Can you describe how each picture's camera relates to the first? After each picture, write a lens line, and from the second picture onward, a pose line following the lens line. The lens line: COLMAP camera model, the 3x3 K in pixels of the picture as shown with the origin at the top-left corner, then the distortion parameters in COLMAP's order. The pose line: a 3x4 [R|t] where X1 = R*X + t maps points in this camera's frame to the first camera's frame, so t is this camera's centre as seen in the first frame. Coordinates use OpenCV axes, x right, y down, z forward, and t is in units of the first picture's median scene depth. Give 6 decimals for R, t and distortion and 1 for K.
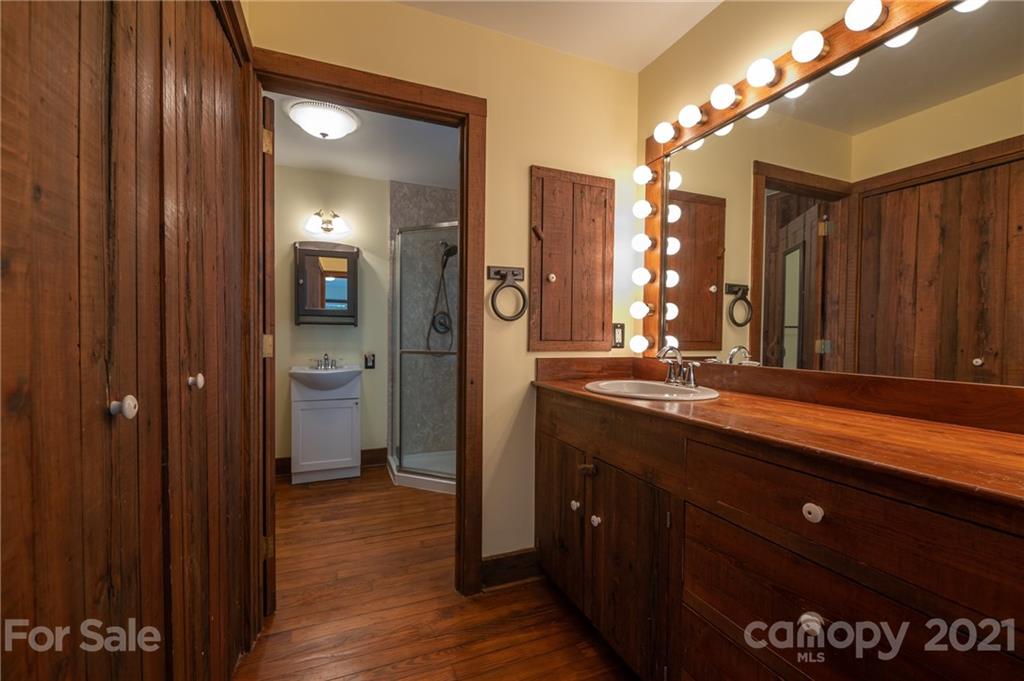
lens RADIAL K [[443.1, 0, 514.9], [0, 443.1, 337.3], [0, 0, 1]] dist [0.000683, -0.000130]
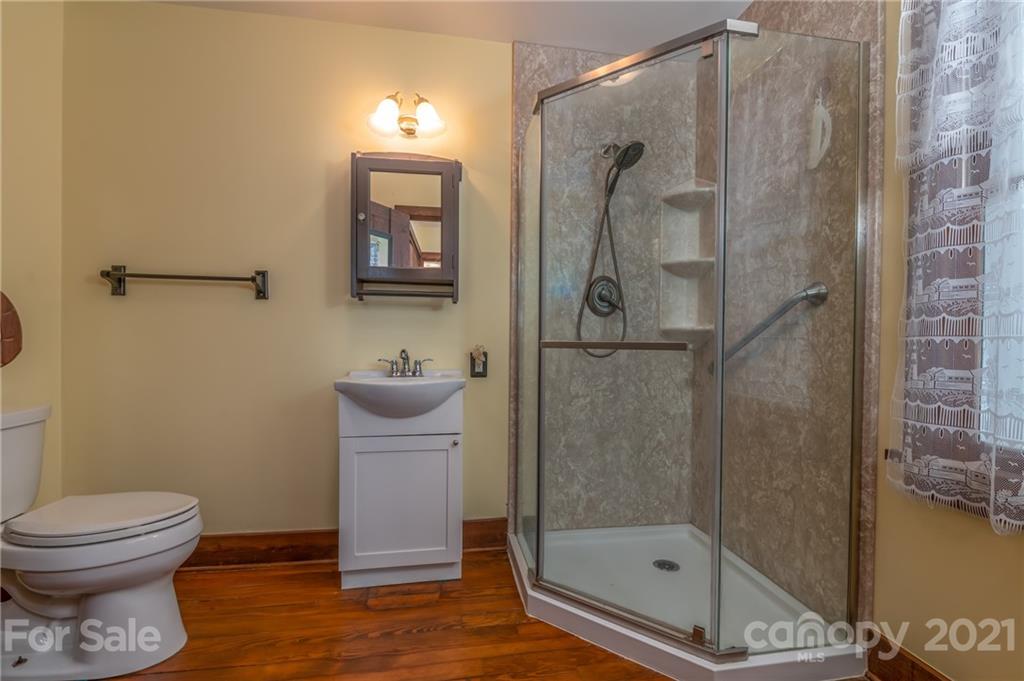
lens RADIAL K [[443.1, 0, 514.9], [0, 443.1, 337.3], [0, 0, 1]] dist [0.000683, -0.000130]
pose [[0.975077, 0.000492, -0.221866, -0.156749], [-0.003826, 0.999886, -0.014598, 0.027797], [0.221834, 0.015083, 0.974968, 0.457304]]
